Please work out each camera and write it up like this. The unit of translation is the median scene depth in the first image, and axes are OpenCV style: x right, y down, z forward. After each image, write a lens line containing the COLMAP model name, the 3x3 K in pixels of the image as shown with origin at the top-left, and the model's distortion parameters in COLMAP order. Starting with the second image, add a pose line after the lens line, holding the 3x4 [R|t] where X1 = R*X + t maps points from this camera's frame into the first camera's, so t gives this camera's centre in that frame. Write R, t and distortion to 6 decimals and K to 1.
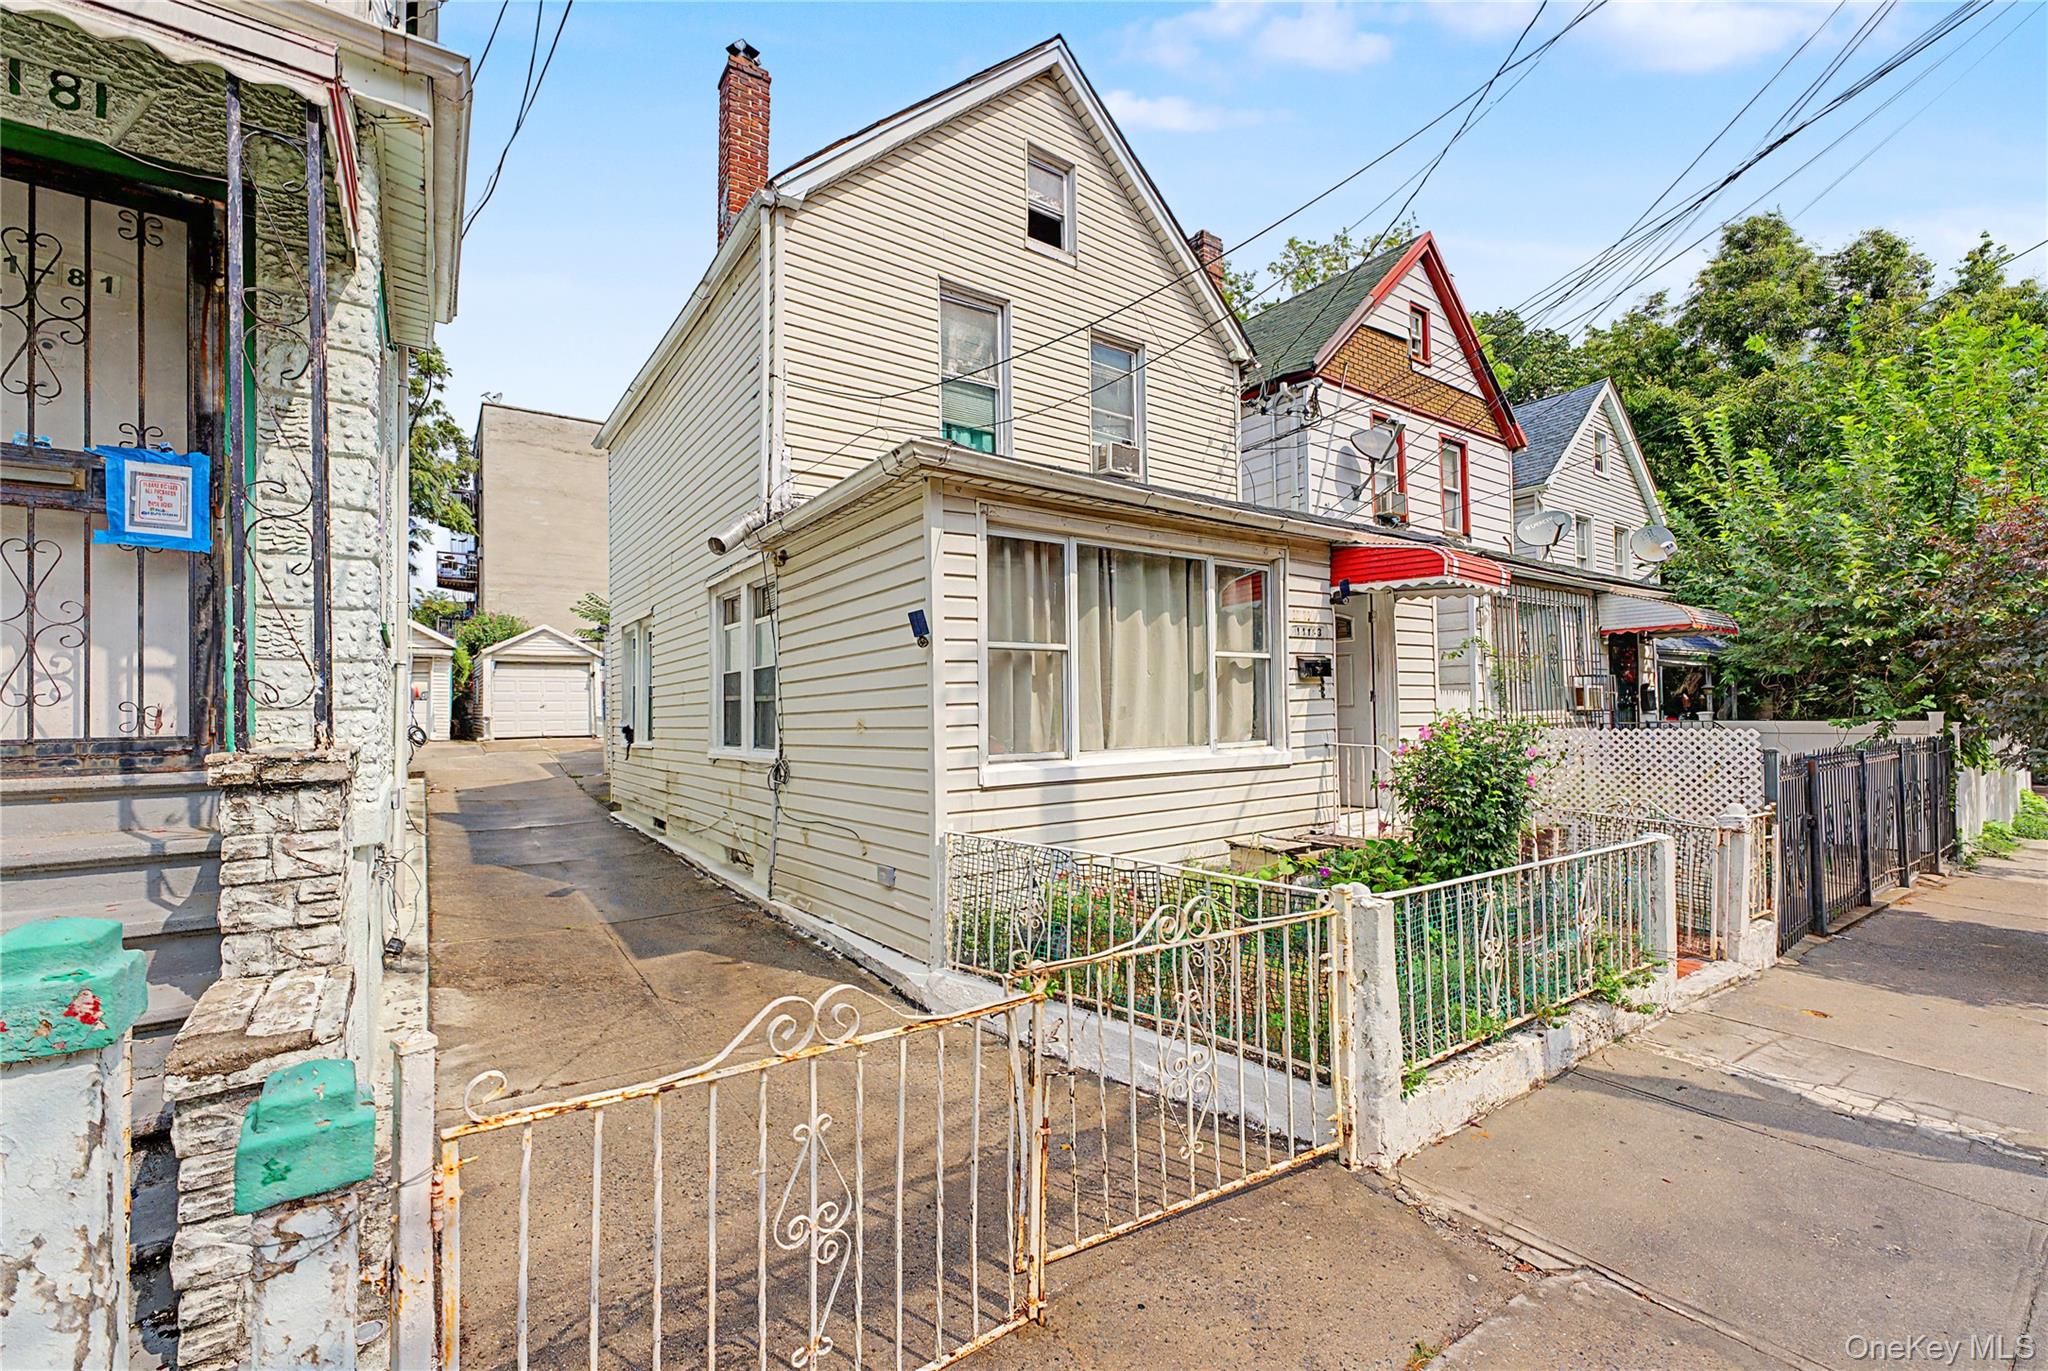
lens RADIAL K [[832.1, 0, 1022.8], [0, 832.1, 693.1], [0, 0, 1]] dist [-0.001678, 0.000389]
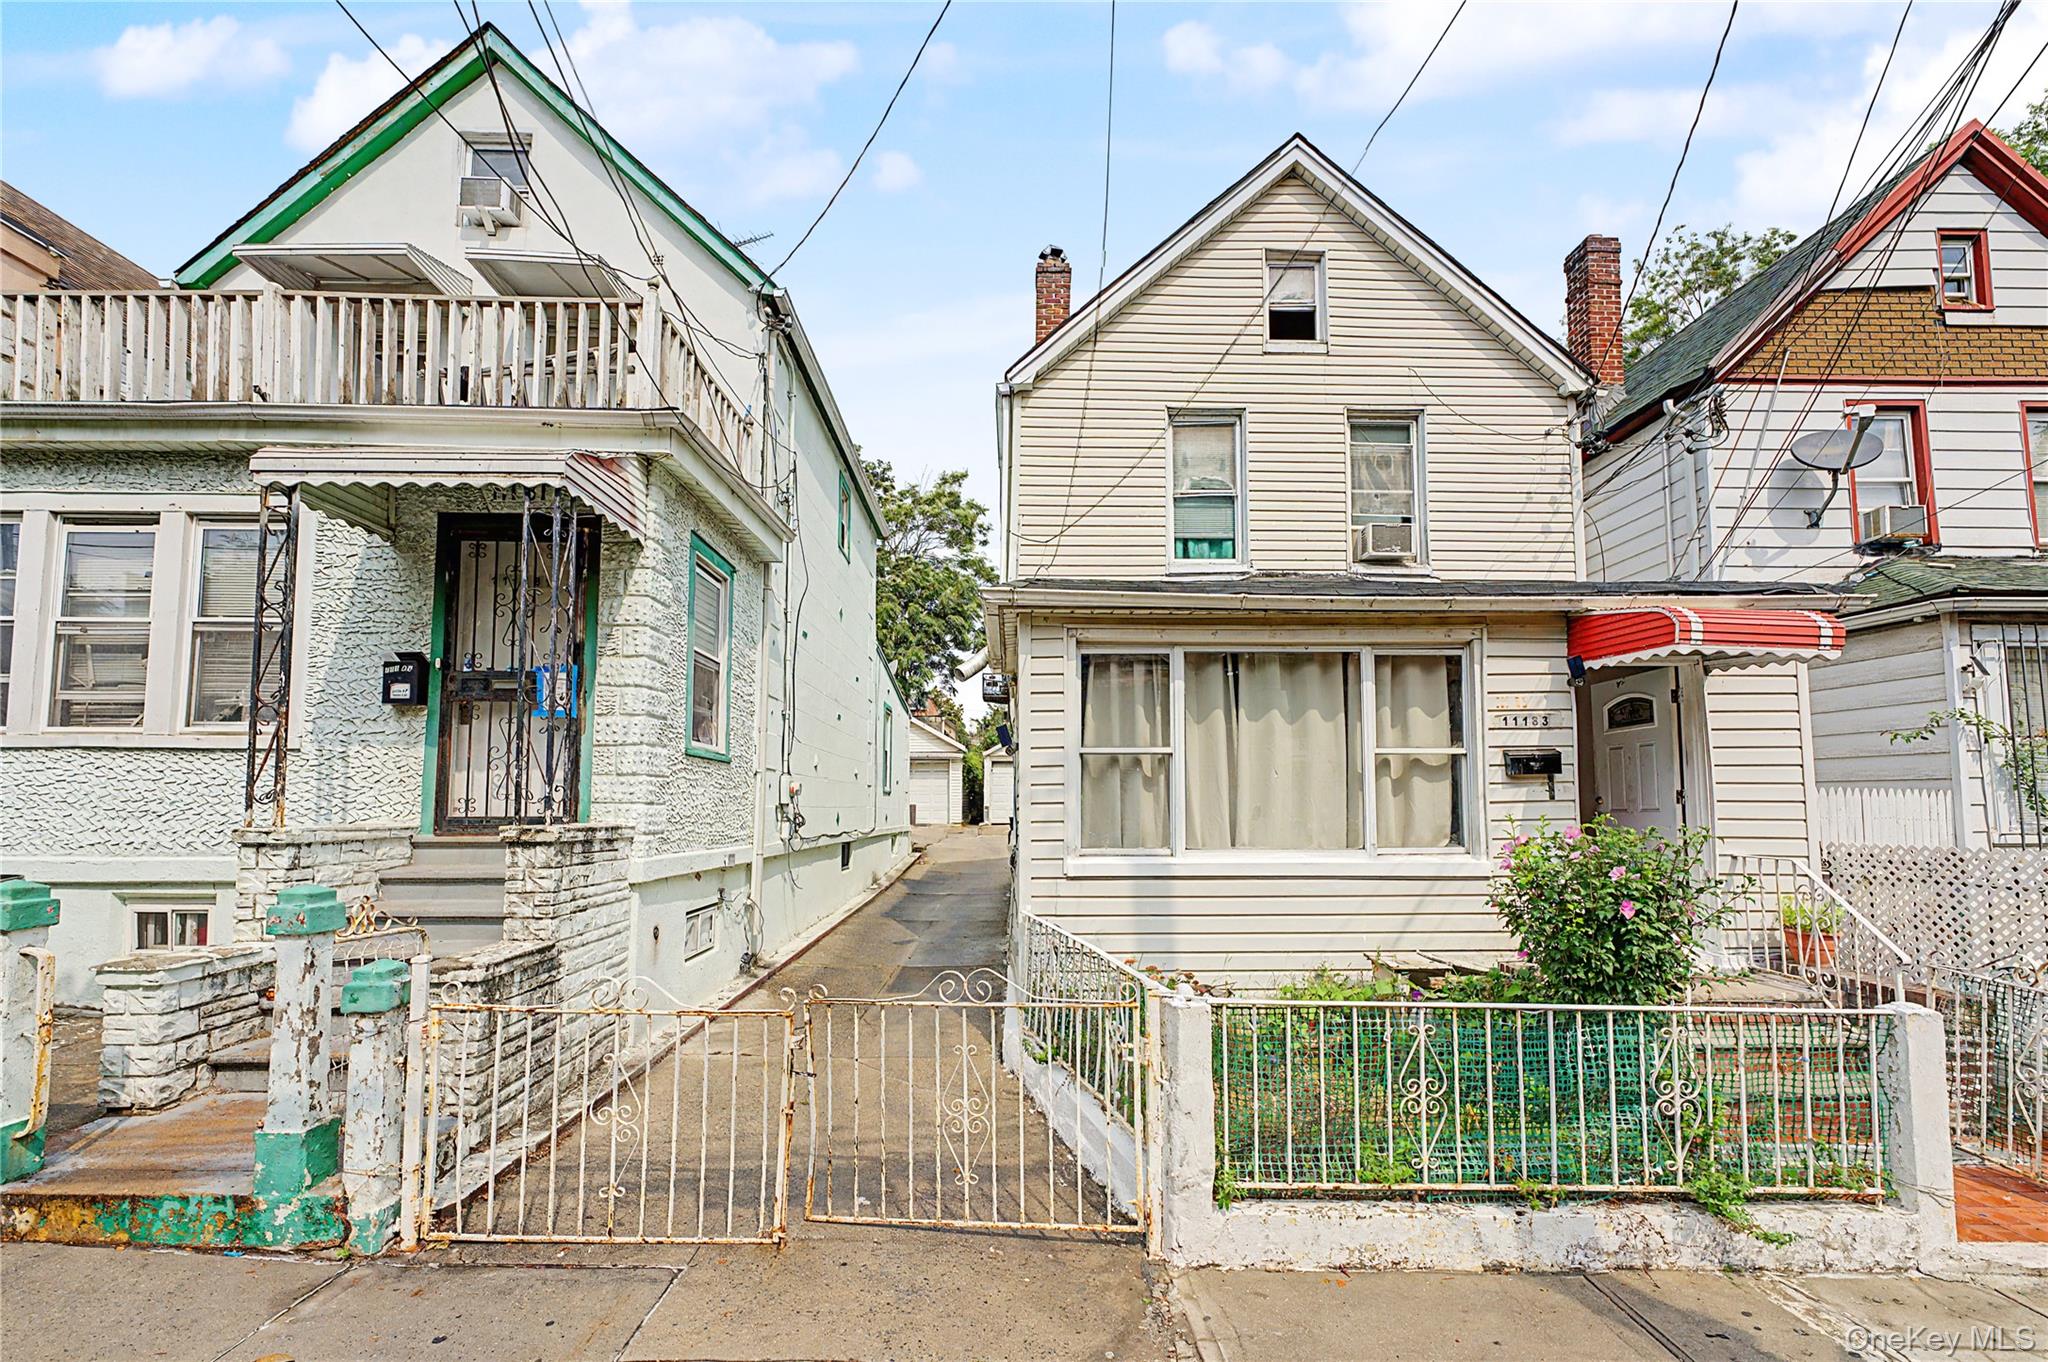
lens RADIAL K [[832.6, 0, 1029.0], [0, 832.6, 754.5], [0, 0, 1]] dist [-0.002334, -0.000313]
pose [[0.827772, -0.020848, -0.560677, 0.401521], [-0.000070, 0.999306, -0.037260, -0.008065], [0.561064, 0.030882, 0.827196, 0.016098]]
